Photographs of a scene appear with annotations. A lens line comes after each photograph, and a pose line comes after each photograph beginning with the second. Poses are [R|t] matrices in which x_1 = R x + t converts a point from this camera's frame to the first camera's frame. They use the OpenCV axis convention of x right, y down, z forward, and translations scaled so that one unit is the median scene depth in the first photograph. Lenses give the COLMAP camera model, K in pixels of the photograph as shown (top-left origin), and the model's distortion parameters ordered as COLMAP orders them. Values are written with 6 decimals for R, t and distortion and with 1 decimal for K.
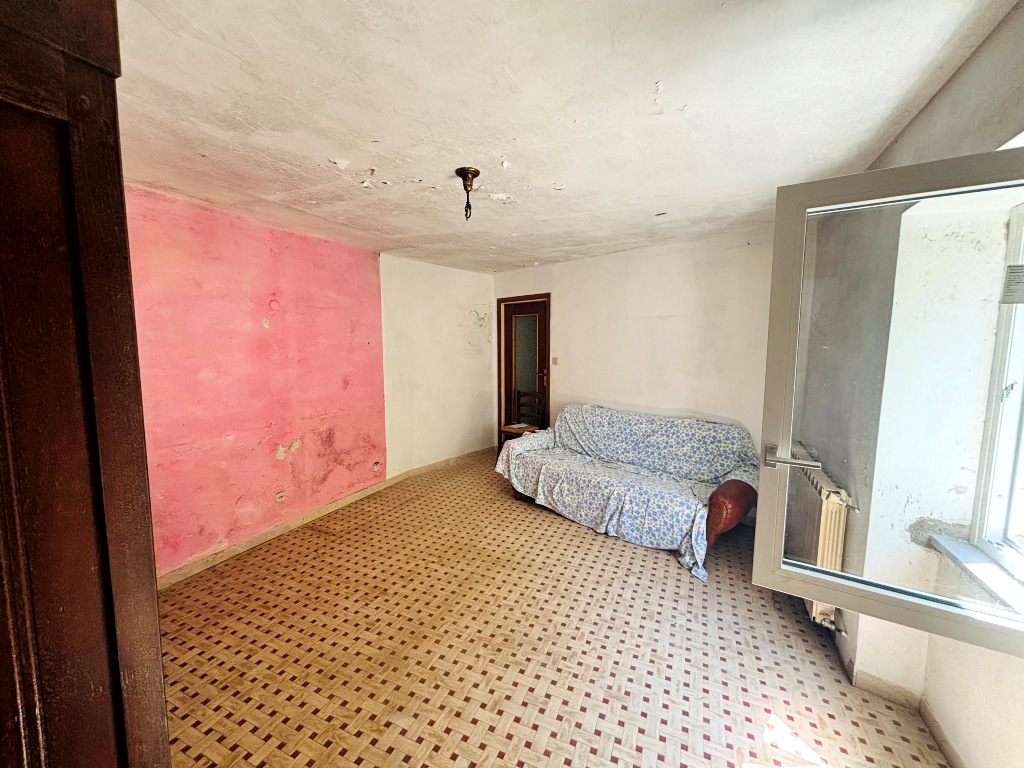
lens RADIAL K [[412.7, 0, 514.5], [0, 412.7, 379.9], [0, 0, 1]] dist [-0.001315, 0.001434]
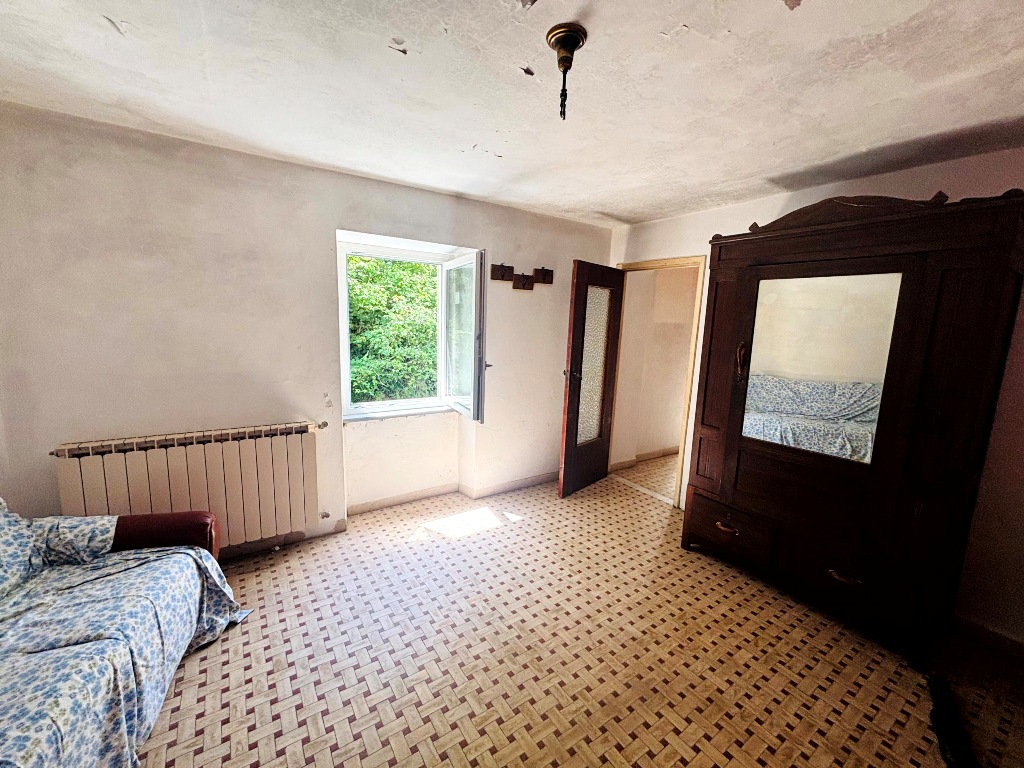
lens RADIAL K [[412.7, 0, 512.3], [0, 412.7, 381.4], [0, 0, 1]] dist [-0.001315, 0.001434]
pose [[-0.848775, -0.114617, 0.516182, -0.397233], [0.013009, 0.971401, 0.237087, -0.150071], [-0.528594, 0.207949, -0.823010, 1.574021]]
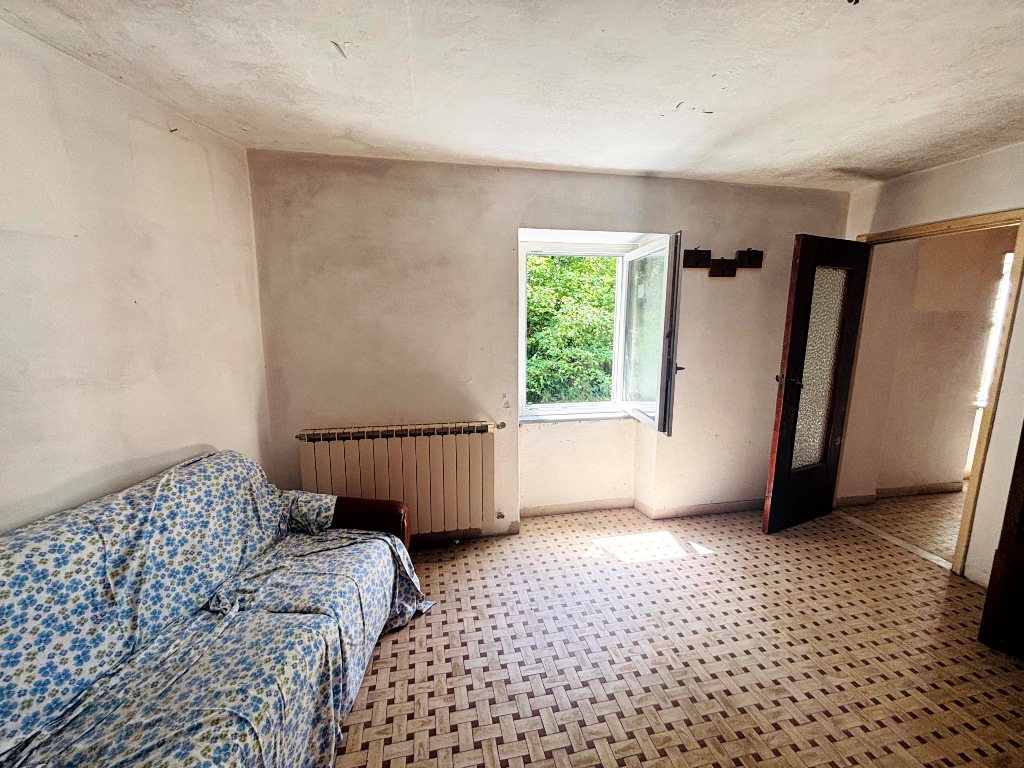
lens RADIAL K [[412.7, 0, 514.5], [0, 412.7, 381.2], [0, 0, 1]] dist [-0.001315, 0.001434]
pose [[-0.590403, -0.132415, 0.796173, -0.282761], [0.076006, 0.972945, 0.218177, -0.133740], [-0.803522, 0.189326, -0.564365, 1.521571]]
